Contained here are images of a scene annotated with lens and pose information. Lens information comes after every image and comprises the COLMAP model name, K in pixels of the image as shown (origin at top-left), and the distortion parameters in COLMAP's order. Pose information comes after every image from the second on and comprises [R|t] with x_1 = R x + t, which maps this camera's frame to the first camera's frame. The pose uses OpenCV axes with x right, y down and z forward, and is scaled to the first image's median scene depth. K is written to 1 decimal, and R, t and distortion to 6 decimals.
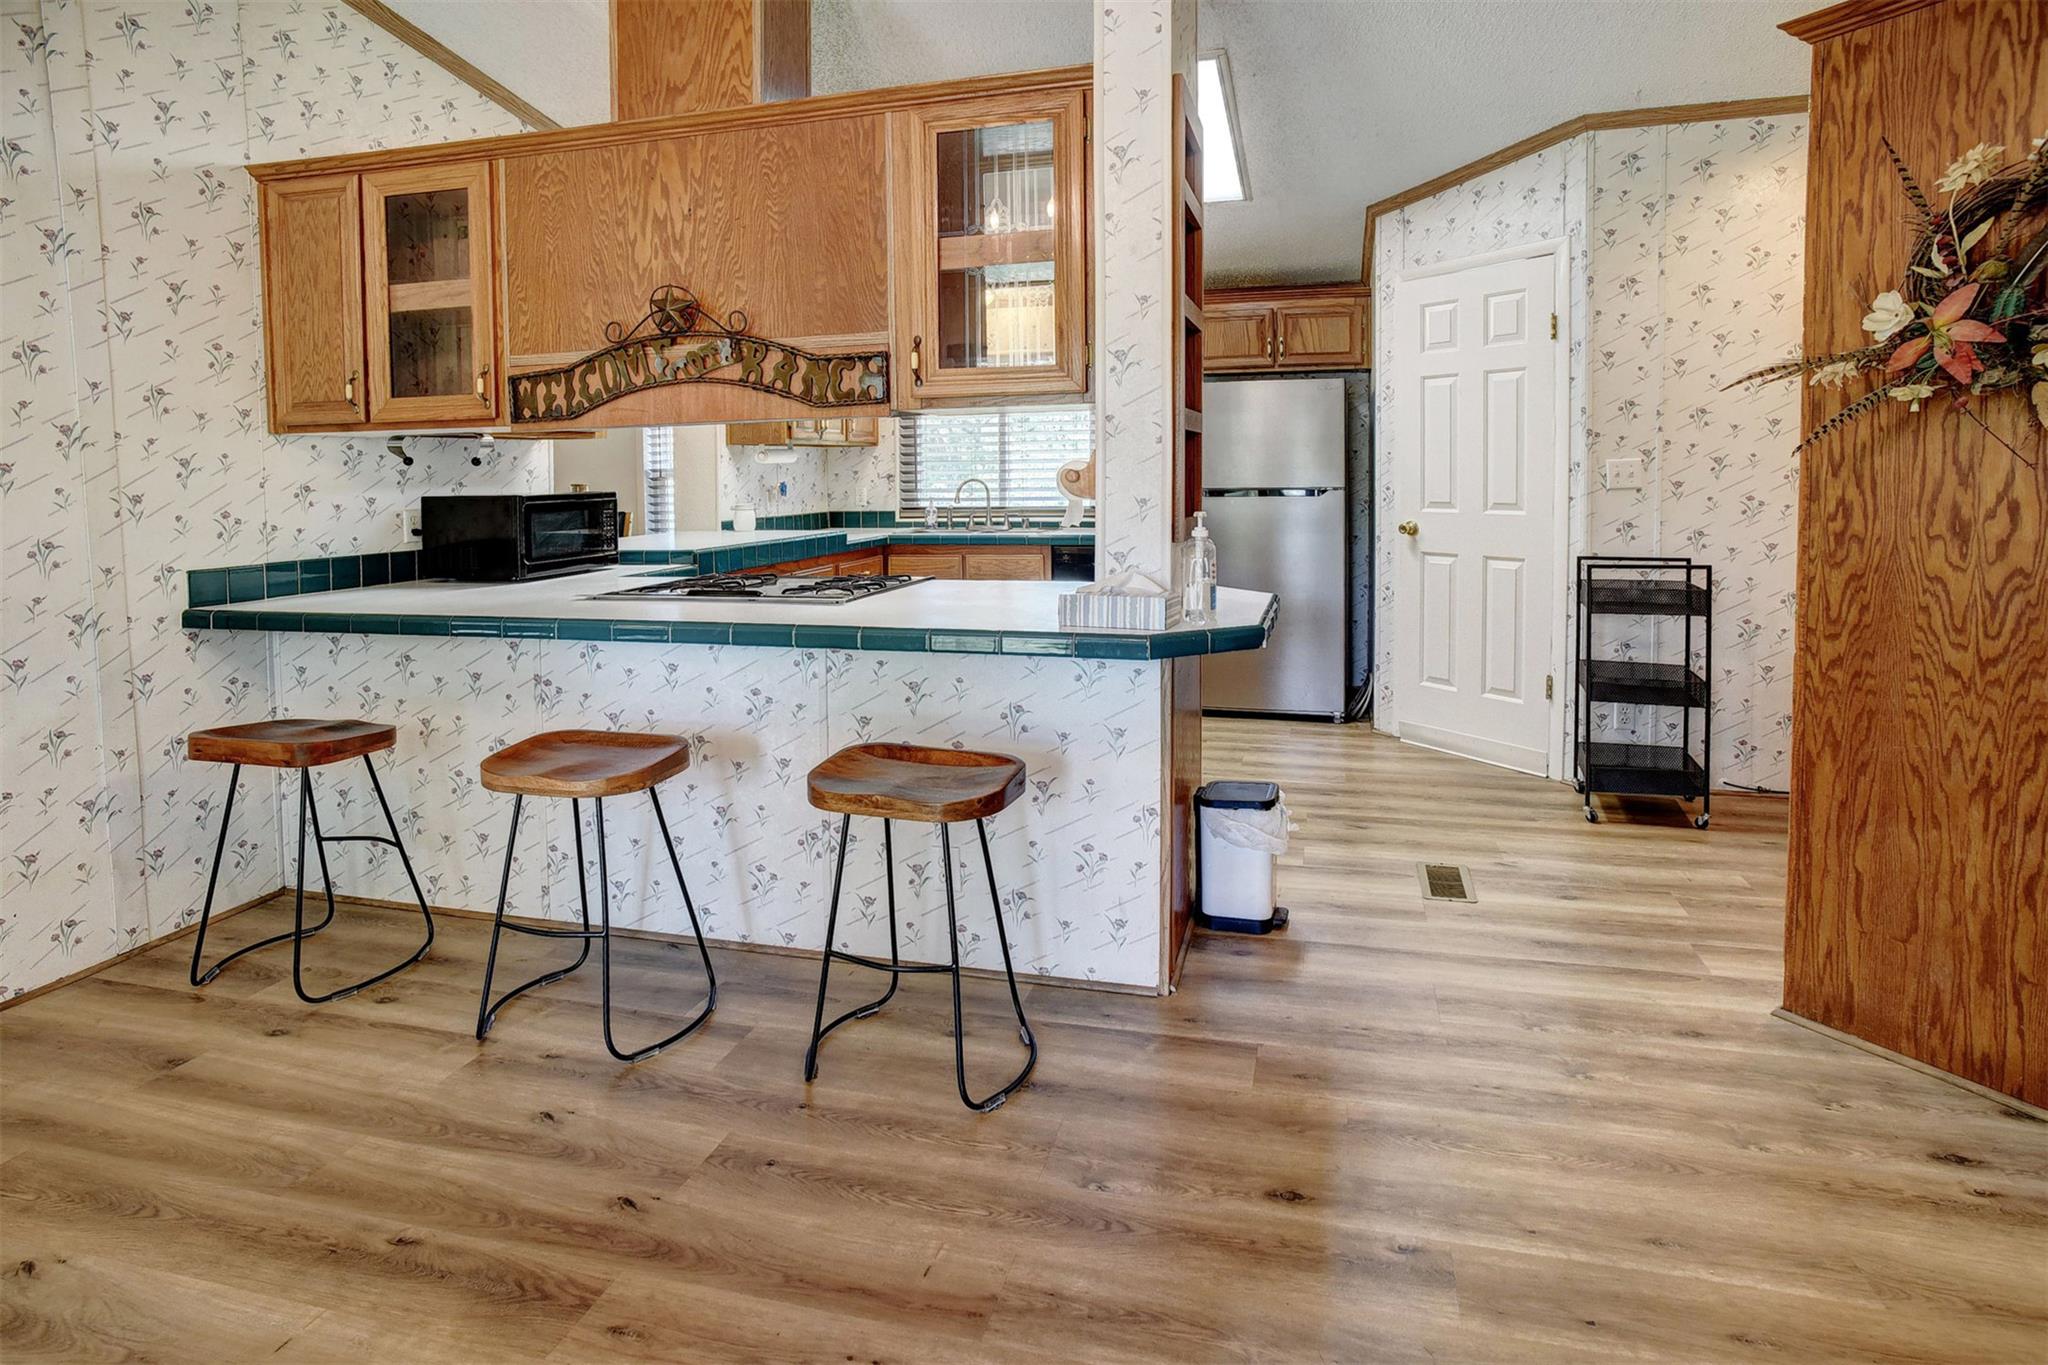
lens RADIAL K [[1110.0, 0, 1016.4], [0, 1110.0, 613.7], [0, 0, 1]] dist [-0.065643, 0.043444]
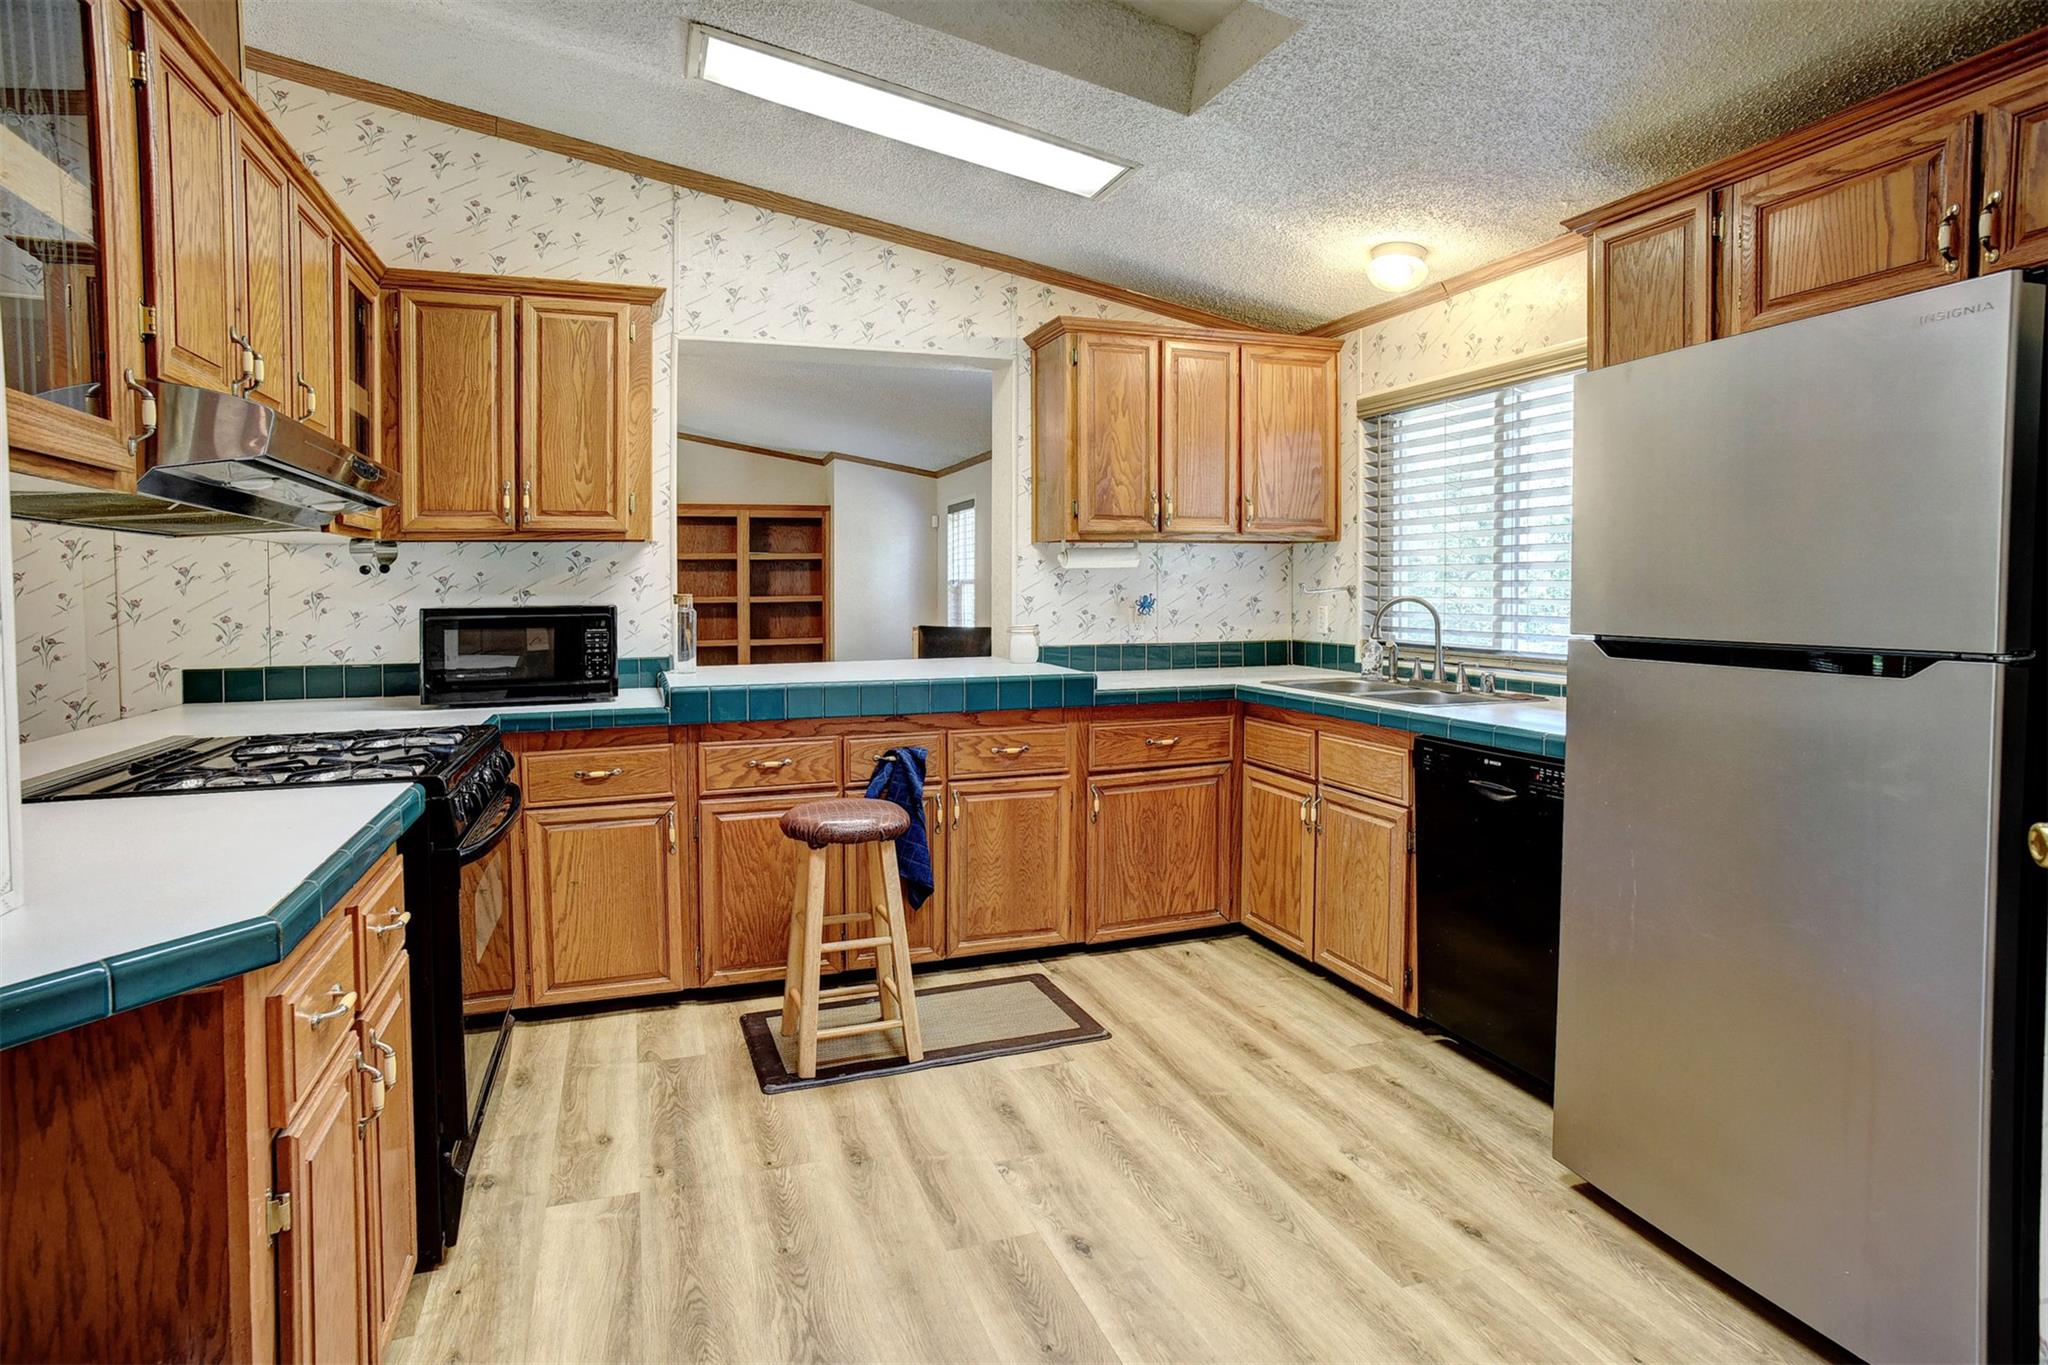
lens RADIAL K [[1110.0, 0, 1016.4], [0, 1110.0, 613.7], [0, 0, 1]] dist [-0.065643, 0.043444]
pose [[0.570874, 0.037361, -0.820187, 0.505798], [-0.107019, 0.993828, -0.029218, -0.127879], [0.814033, 0.104455, 0.571349, 0.879343]]
